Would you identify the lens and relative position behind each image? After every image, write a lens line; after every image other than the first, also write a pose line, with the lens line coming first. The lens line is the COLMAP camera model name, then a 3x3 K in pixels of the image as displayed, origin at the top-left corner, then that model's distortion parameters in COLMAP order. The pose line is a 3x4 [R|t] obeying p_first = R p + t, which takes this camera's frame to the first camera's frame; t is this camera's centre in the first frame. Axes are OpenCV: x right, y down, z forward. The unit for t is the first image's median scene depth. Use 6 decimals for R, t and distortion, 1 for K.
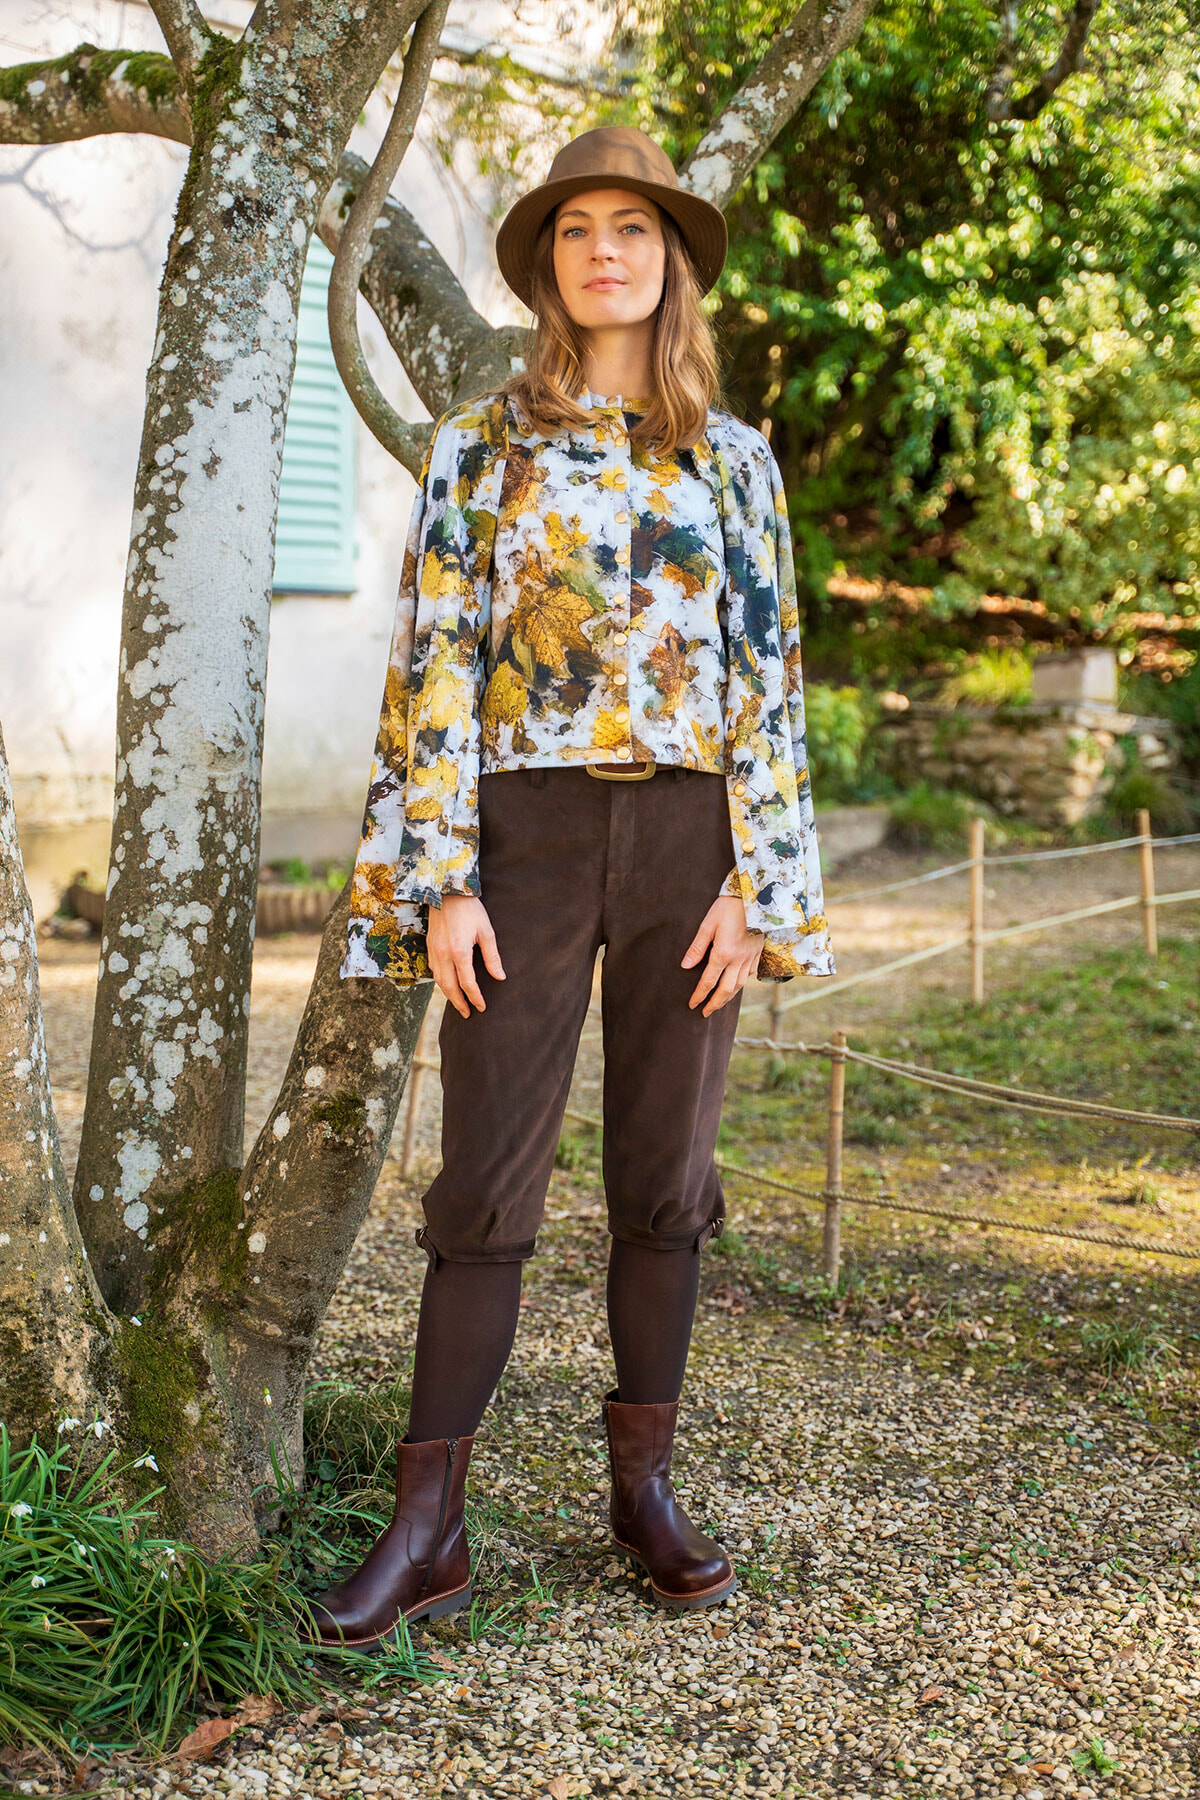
lens RADIAL K [[2673.7, 0, 600.0], [0, 2673.7, 900.0], [0, 0, 1]] dist [0.116768, 0.202347]
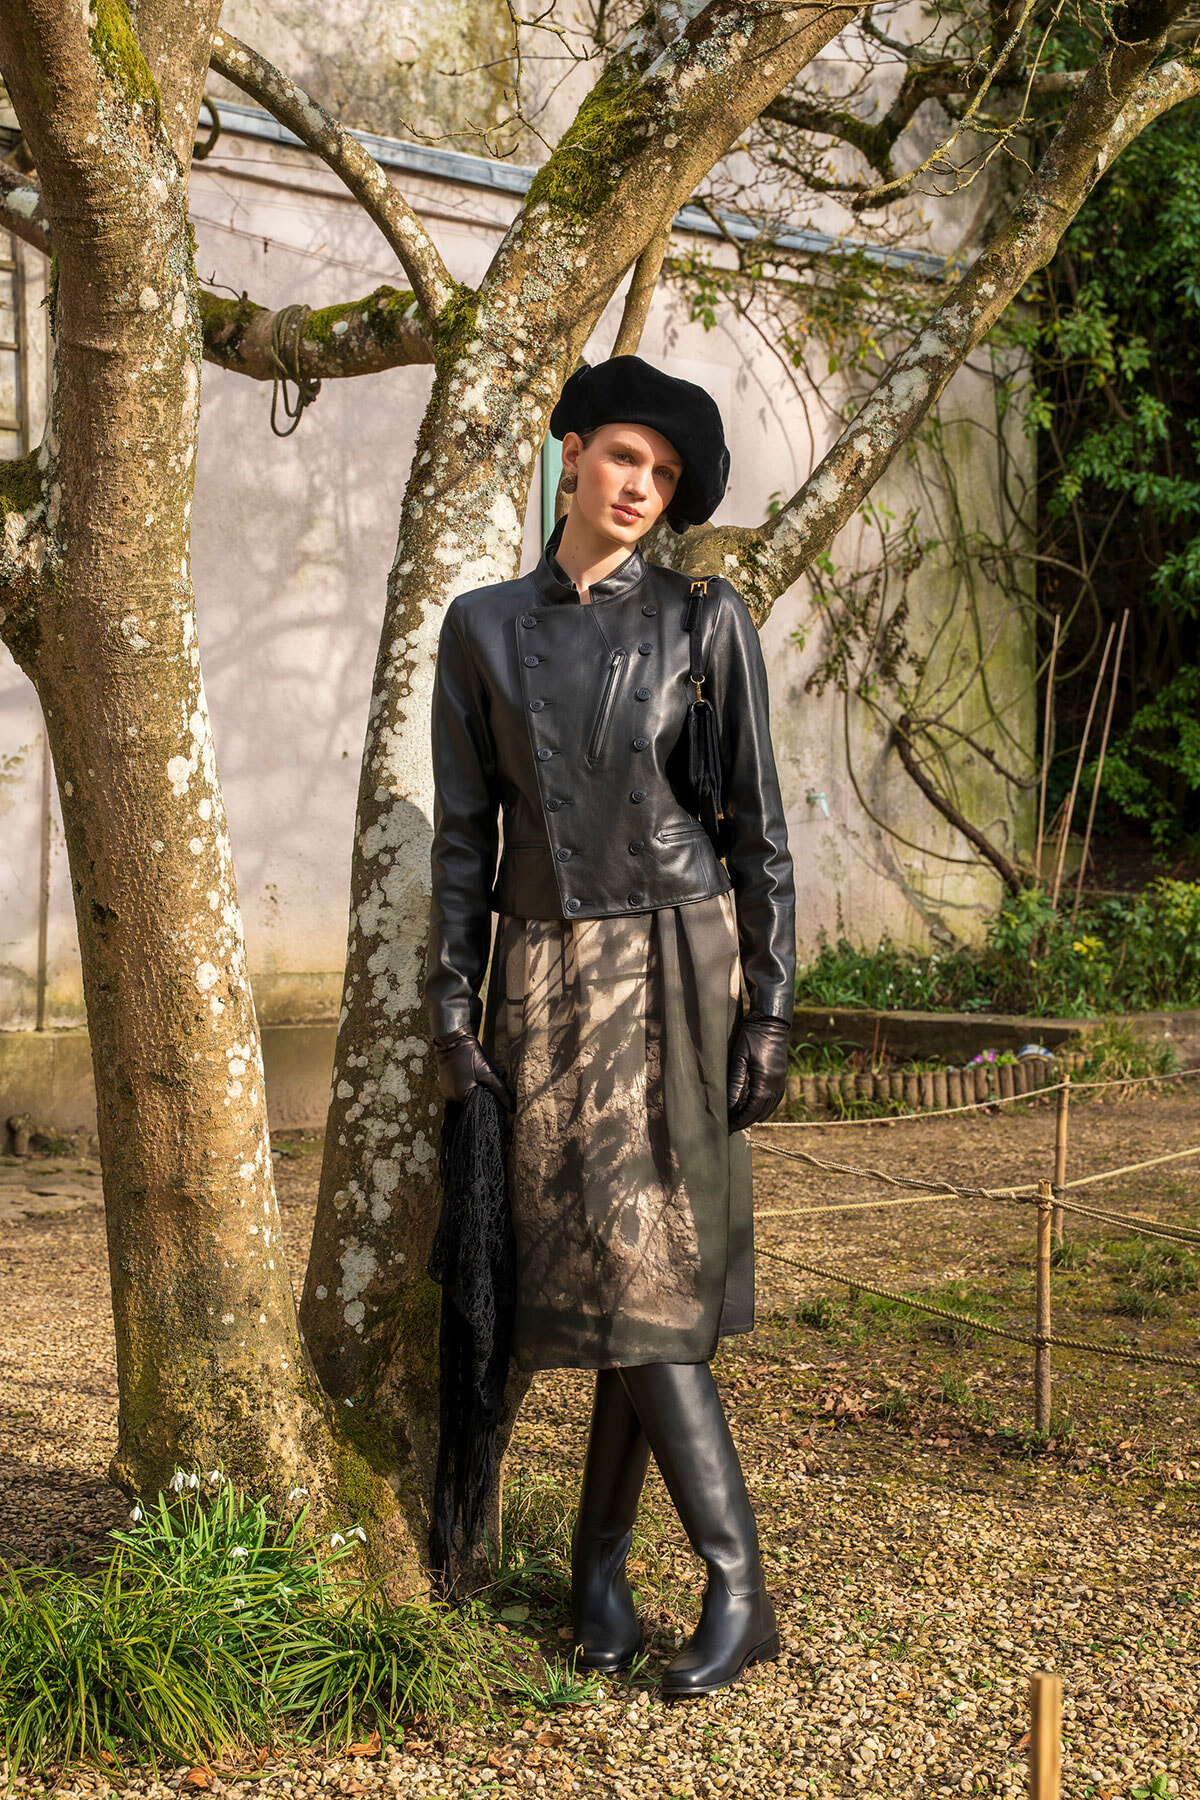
lens RADIAL K [[2928.4, 0, 603.3], [0, 2928.4, 914.0], [0, 0, 1]] dist [0.161202, 0.263170]
pose [[0.988011, -0.003759, -0.154339, 0.116265], [-0.008160, 0.997035, -0.076516, 0.041953], [0.154169, 0.076858, 0.985051, -0.204053]]
